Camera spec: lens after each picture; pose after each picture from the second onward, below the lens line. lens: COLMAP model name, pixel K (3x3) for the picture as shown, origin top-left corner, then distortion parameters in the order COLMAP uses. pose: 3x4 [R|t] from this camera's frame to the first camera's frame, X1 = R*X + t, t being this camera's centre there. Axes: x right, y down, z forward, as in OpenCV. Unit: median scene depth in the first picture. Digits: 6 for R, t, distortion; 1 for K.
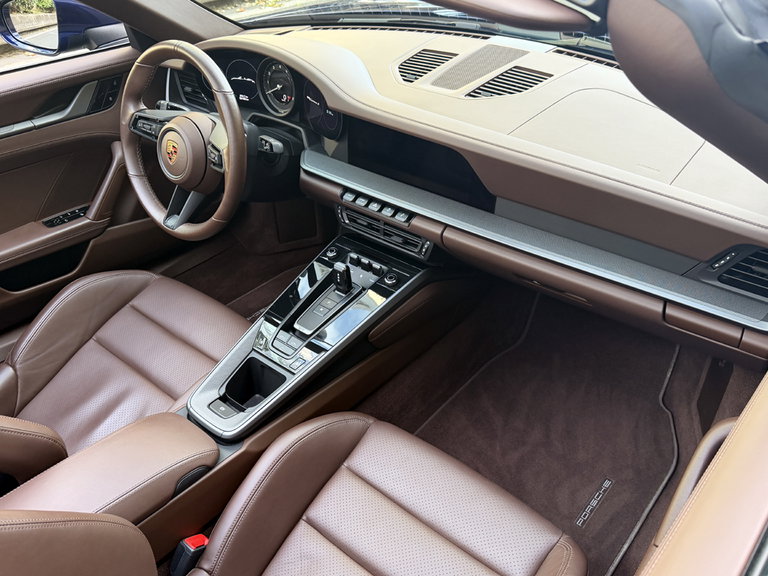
lens RADIAL K [[663.8, 0, 384.0], [0, 663.8, 288.0], [0, 0, 1]] dist [-0.000895, -0.001010]
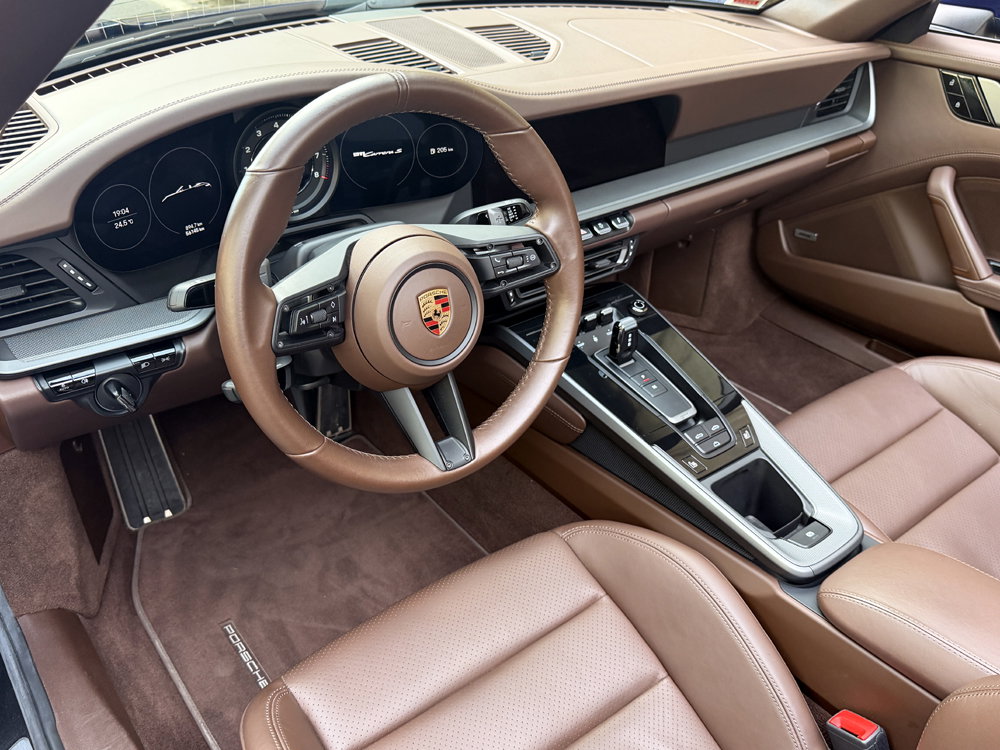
lens RADIAL K [[864.3, 0, 500.0], [0, 864.3, 375.0], [0, 0, 1]] dist [-0.000895, -0.001010]
pose [[0.221911, -0.513135, 0.829125, -0.829542], [0.536019, 0.774514, 0.335874, -0.348511], [-0.814518, 0.369893, 0.446923, 0.713531]]
